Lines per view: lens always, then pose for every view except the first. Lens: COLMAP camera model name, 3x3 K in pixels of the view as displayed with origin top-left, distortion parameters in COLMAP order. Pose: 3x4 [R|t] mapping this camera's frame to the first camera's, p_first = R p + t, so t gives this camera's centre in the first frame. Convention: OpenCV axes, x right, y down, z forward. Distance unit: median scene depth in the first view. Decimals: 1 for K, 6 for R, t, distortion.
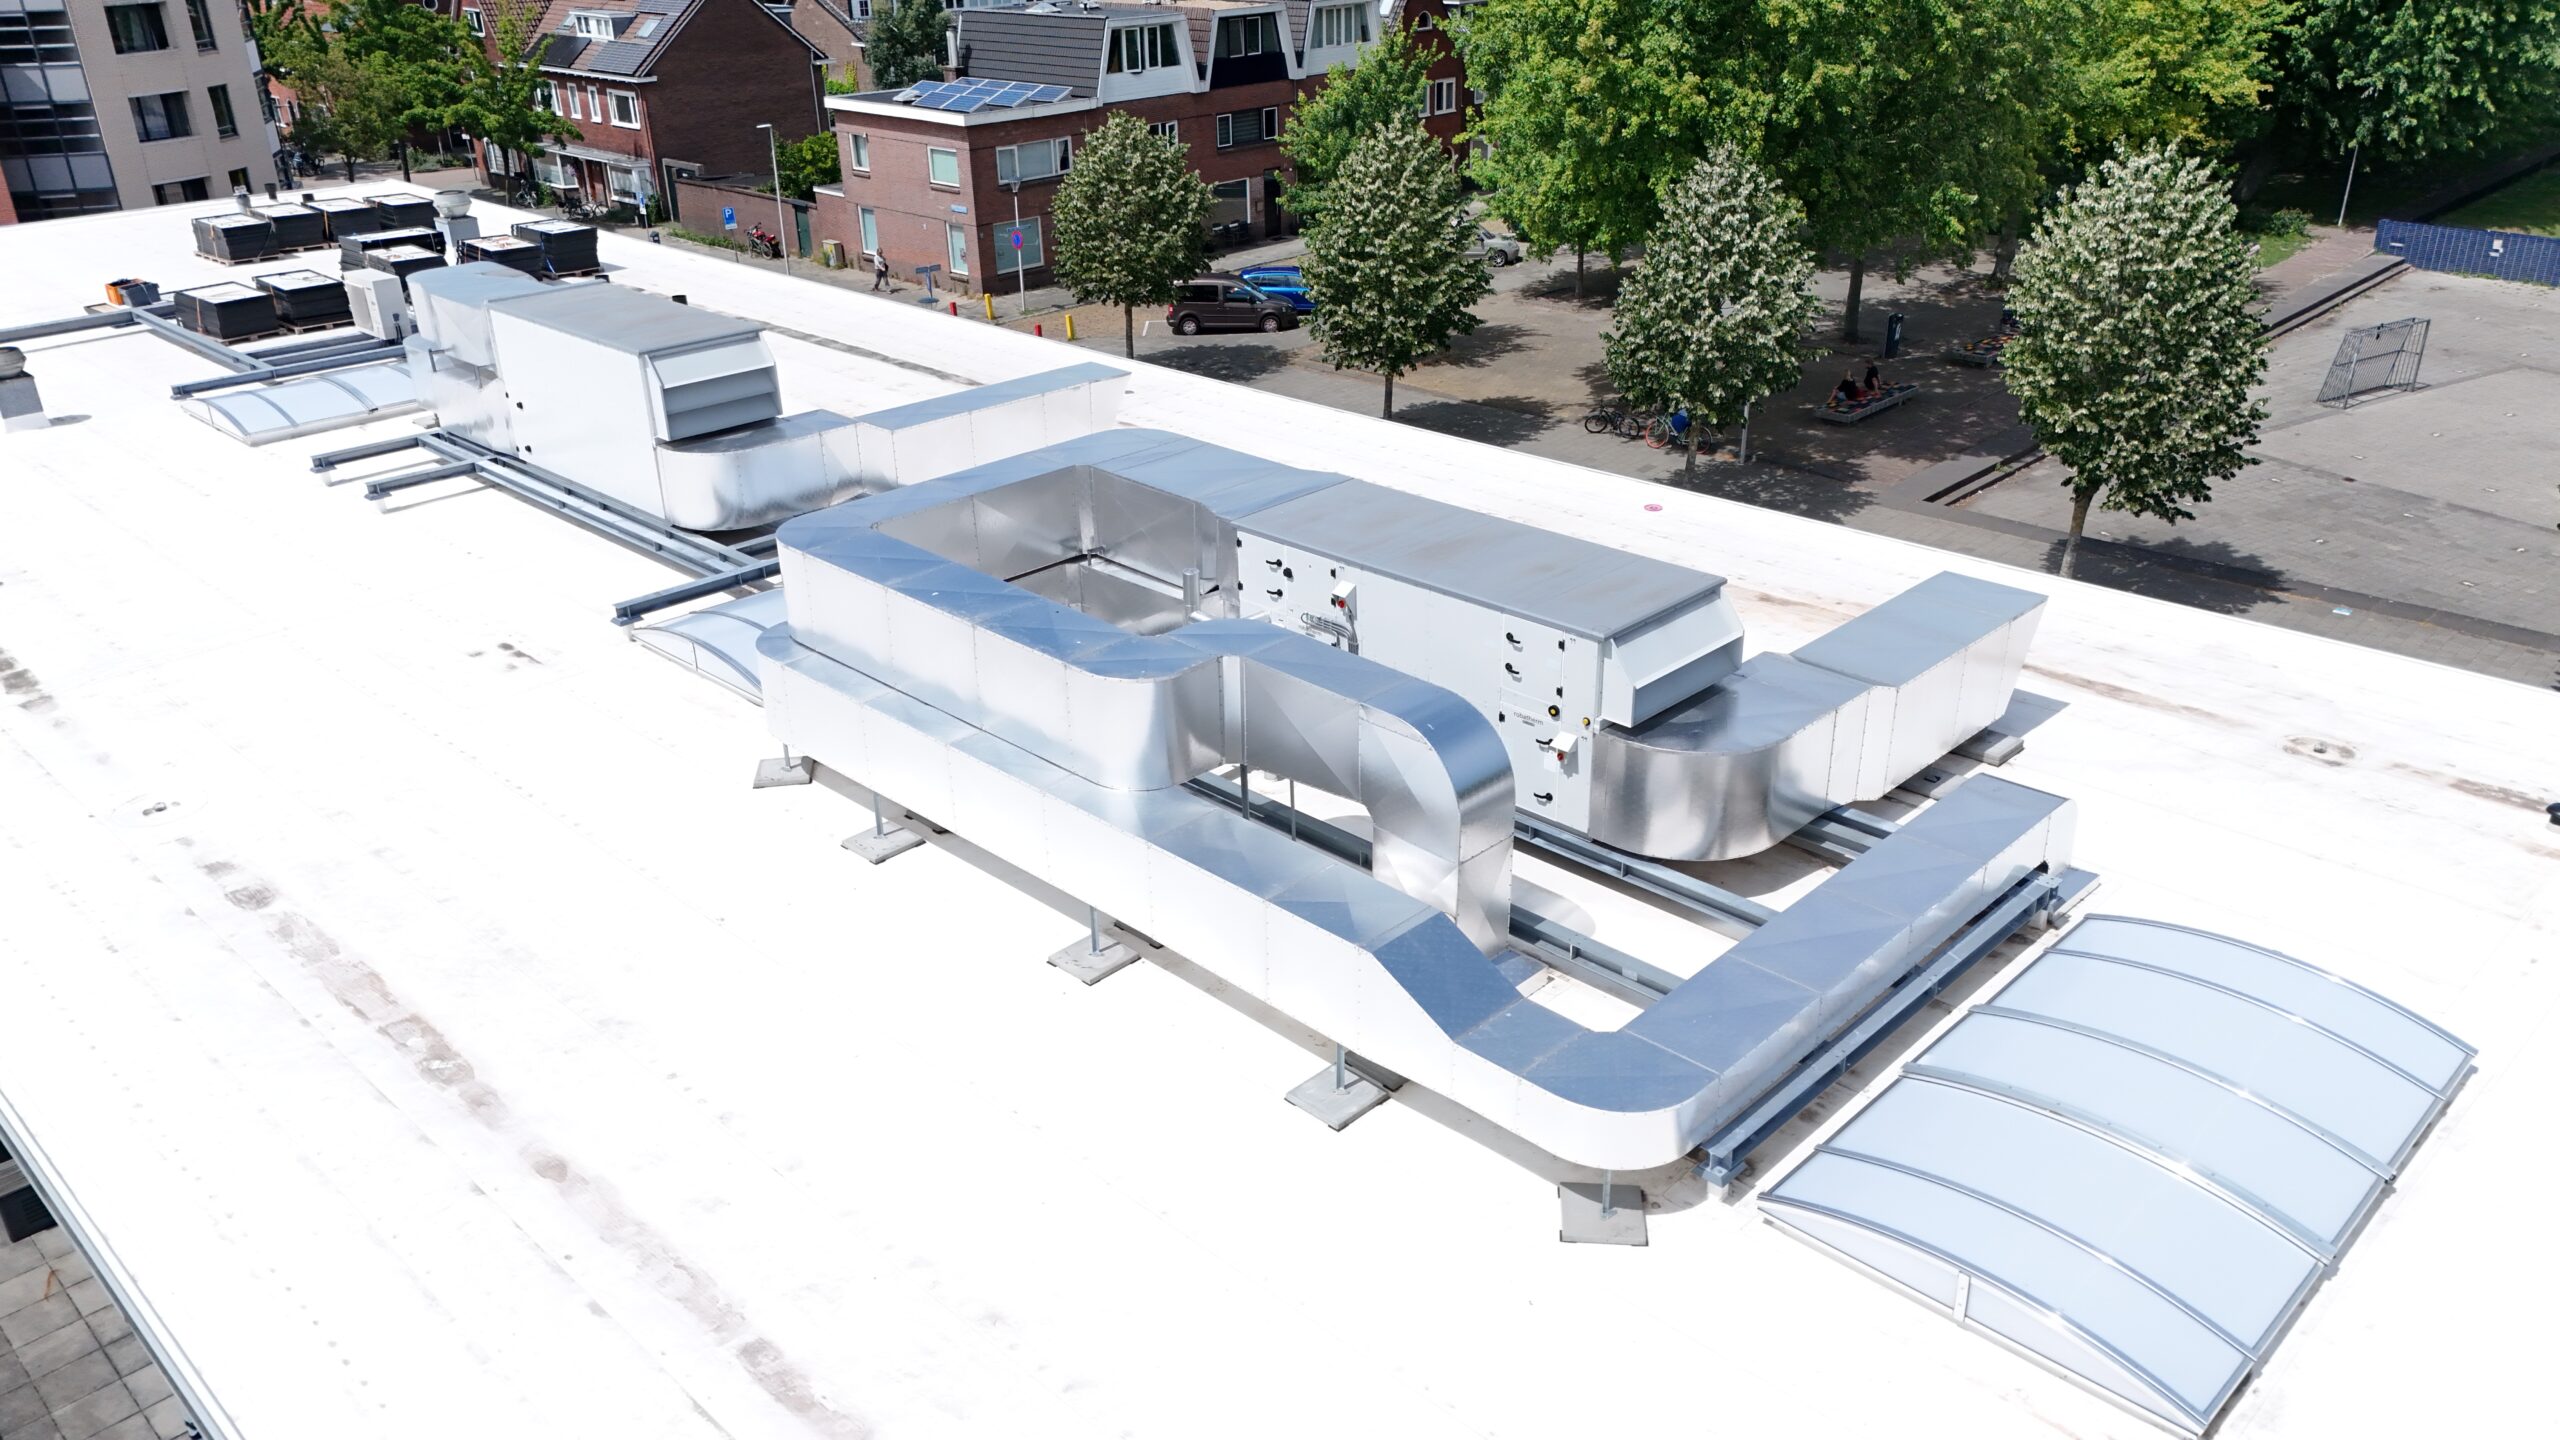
lens RADIAL K [[1912.7, 0, 1280.0], [0, 1912.7, 720.0], [0, 0, 1]] dist [0.028991, -0.004668]
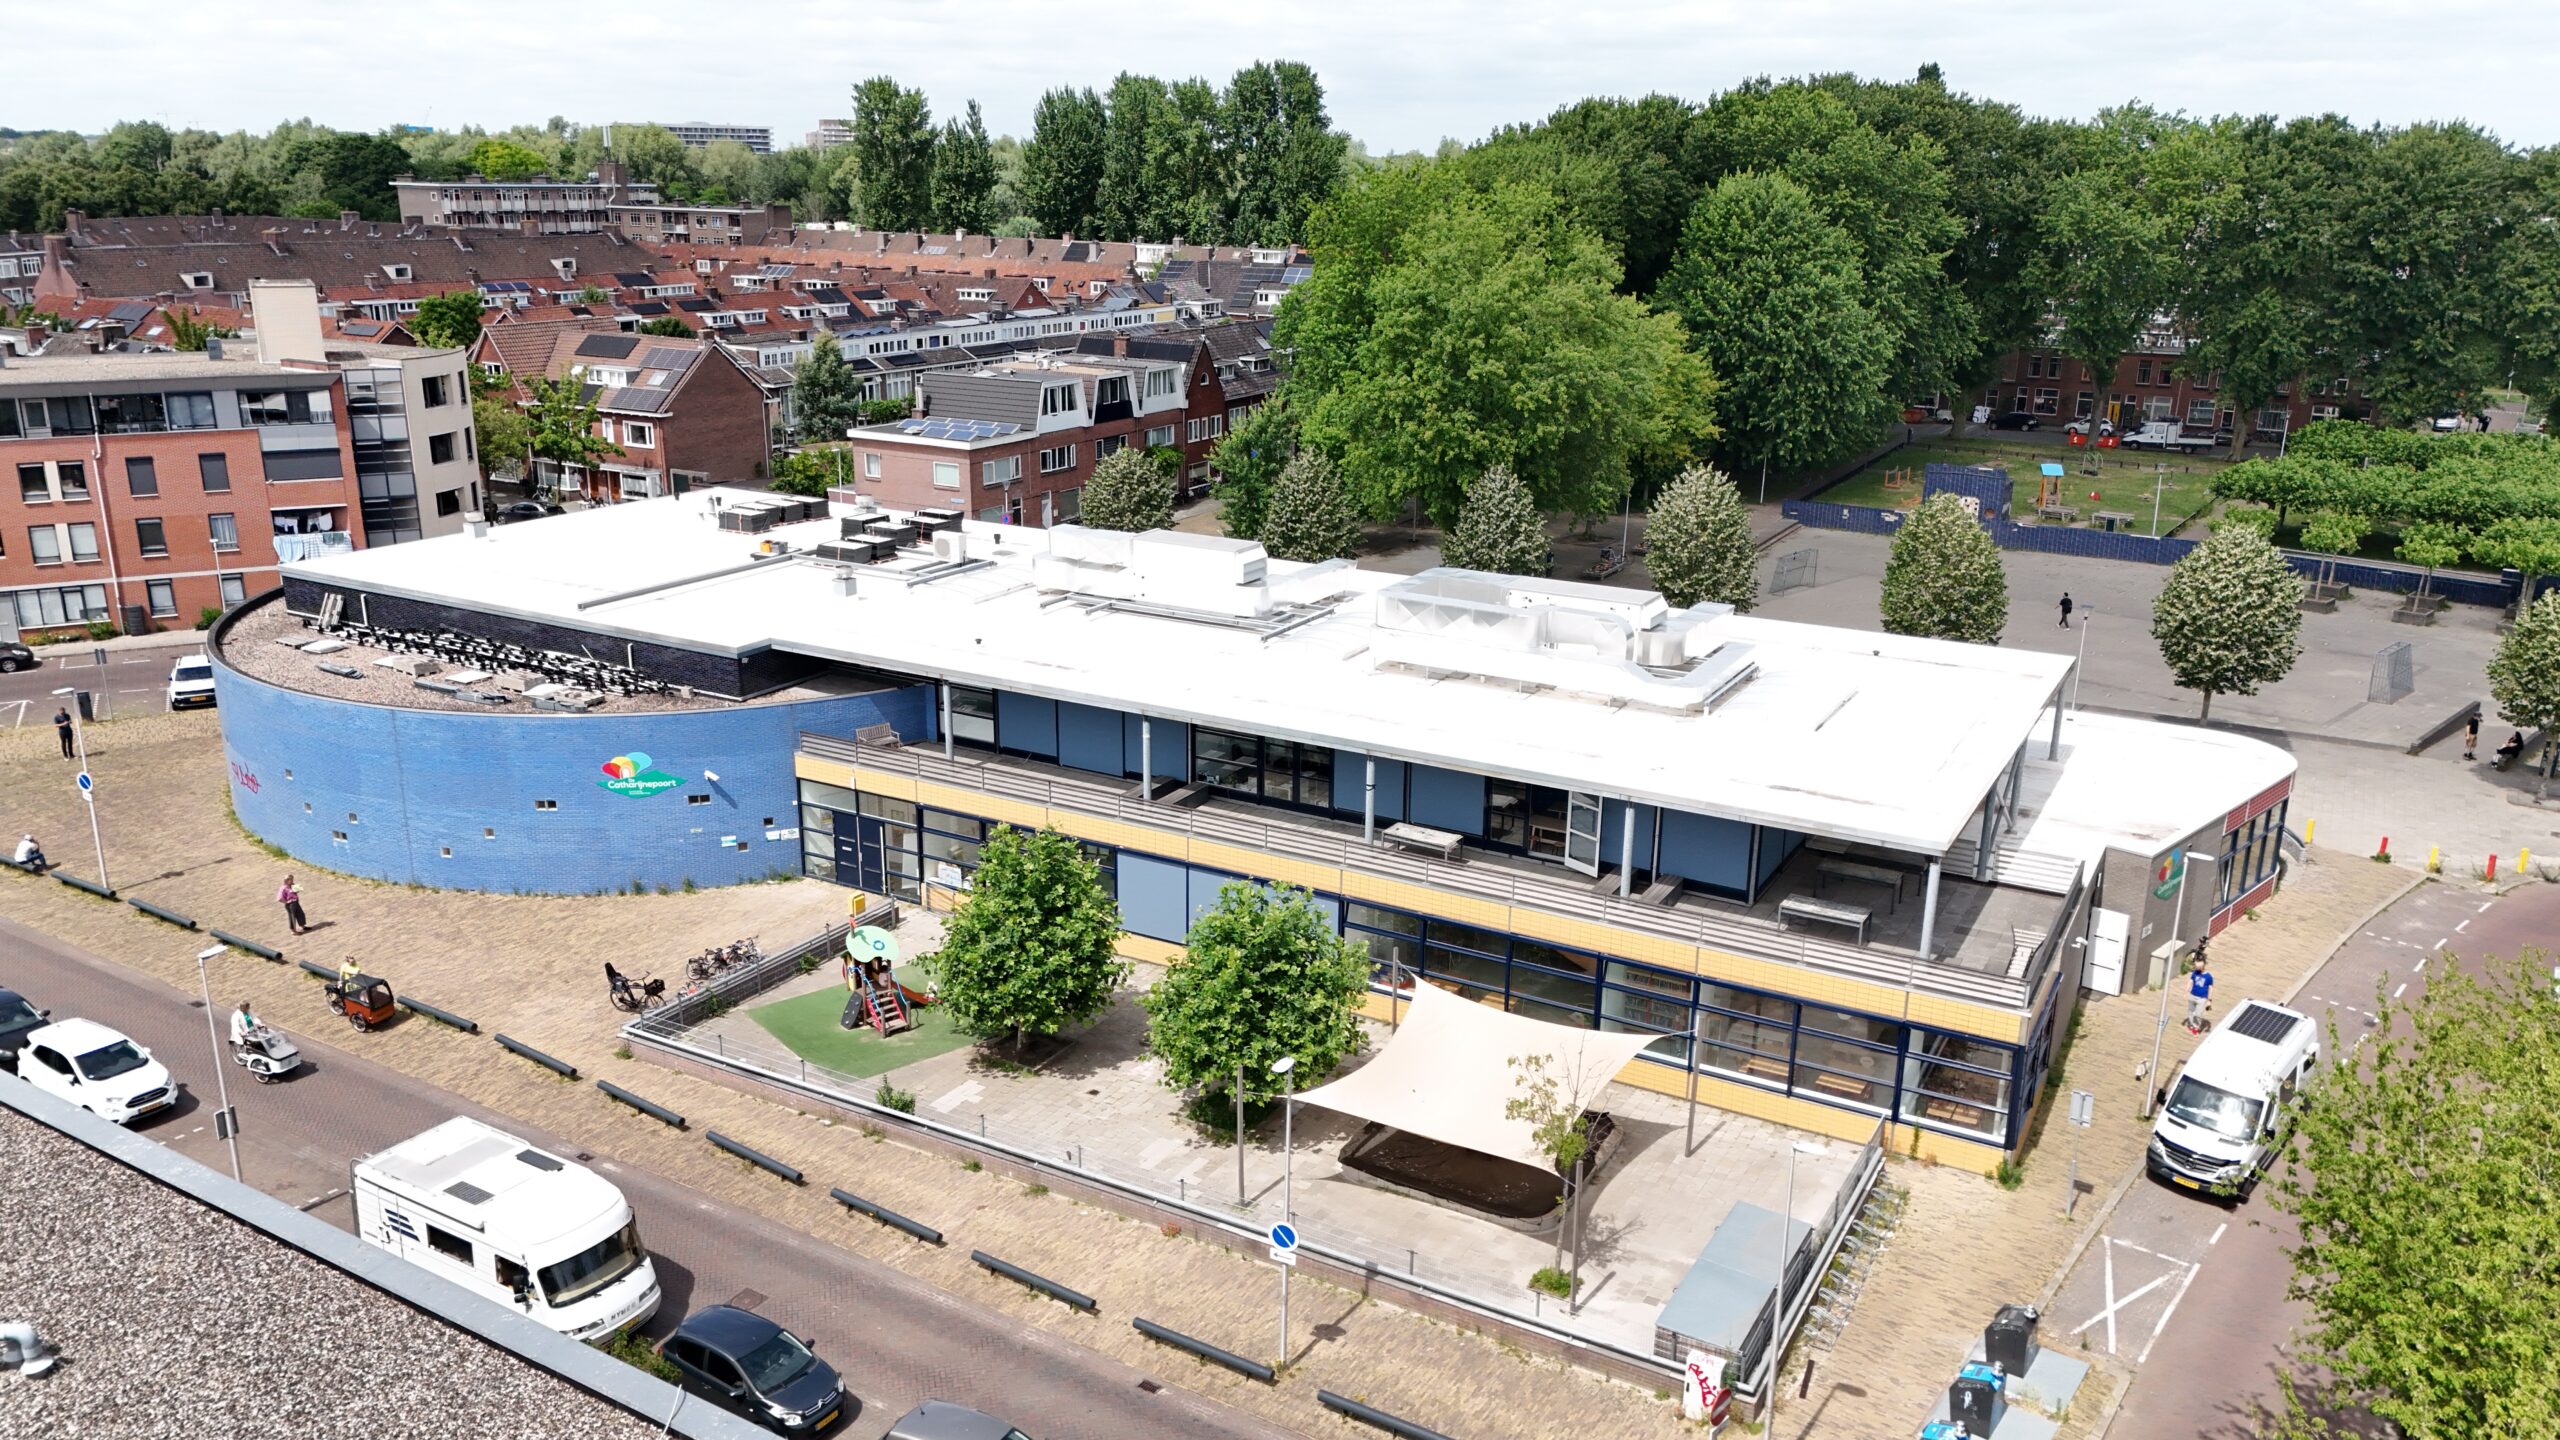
lens RADIAL K [[1874.8, 0, 1280.0], [0, 1874.8, 720.0], [0, 0, 1]] dist [0.063679, -0.072640]
pose [[0.967311, -0.040480, 0.250341, -0.307861], [0.075922, 0.988125, -0.133581, 0.131791], [-0.241961, 0.148221, 0.958898, -0.495501]]
